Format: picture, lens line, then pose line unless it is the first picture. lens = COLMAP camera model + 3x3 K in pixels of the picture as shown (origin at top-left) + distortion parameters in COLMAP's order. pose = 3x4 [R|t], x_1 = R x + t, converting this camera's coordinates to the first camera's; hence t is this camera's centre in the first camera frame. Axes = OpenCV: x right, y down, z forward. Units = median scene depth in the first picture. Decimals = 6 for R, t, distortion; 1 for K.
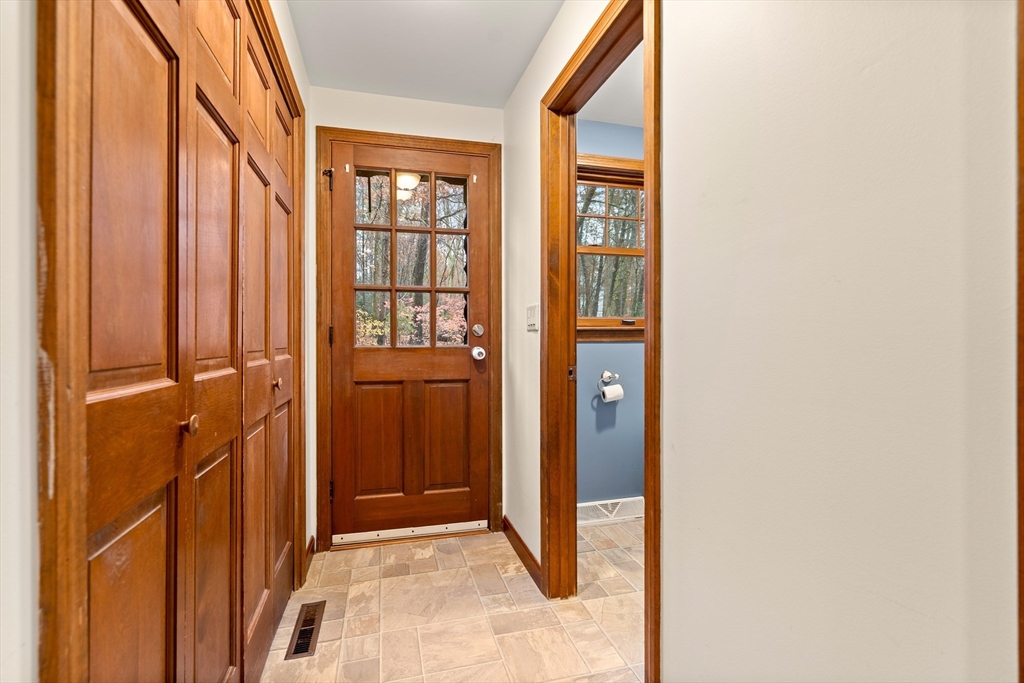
lens RADIAL K [[472.6, 0, 508.7], [0, 472.6, 339.5], [0, 0, 1]] dist [0.000925, 0.000428]
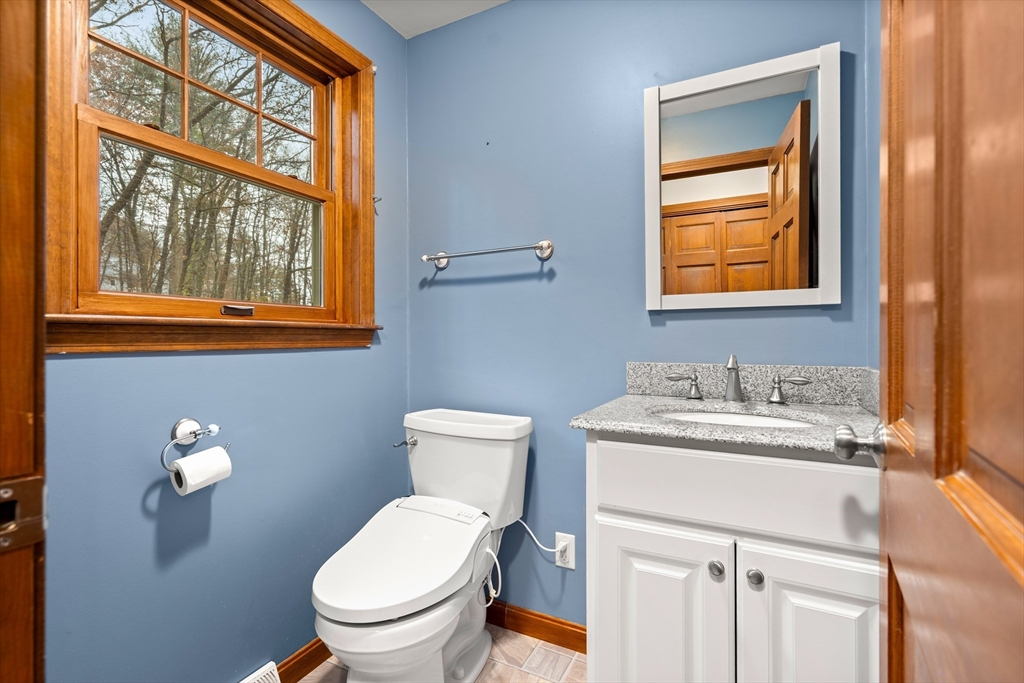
lens RADIAL K [[472.6, 0, 508.7], [0, 472.6, 339.5], [0, 0, 1]] dist [0.000925, 0.000428]
pose [[0.680761, 0.004425, 0.732493, 0.089868], [0.002816, 0.999959, -0.008658, -0.001590], [-0.732501, 0.007957, 0.680720, 0.484205]]
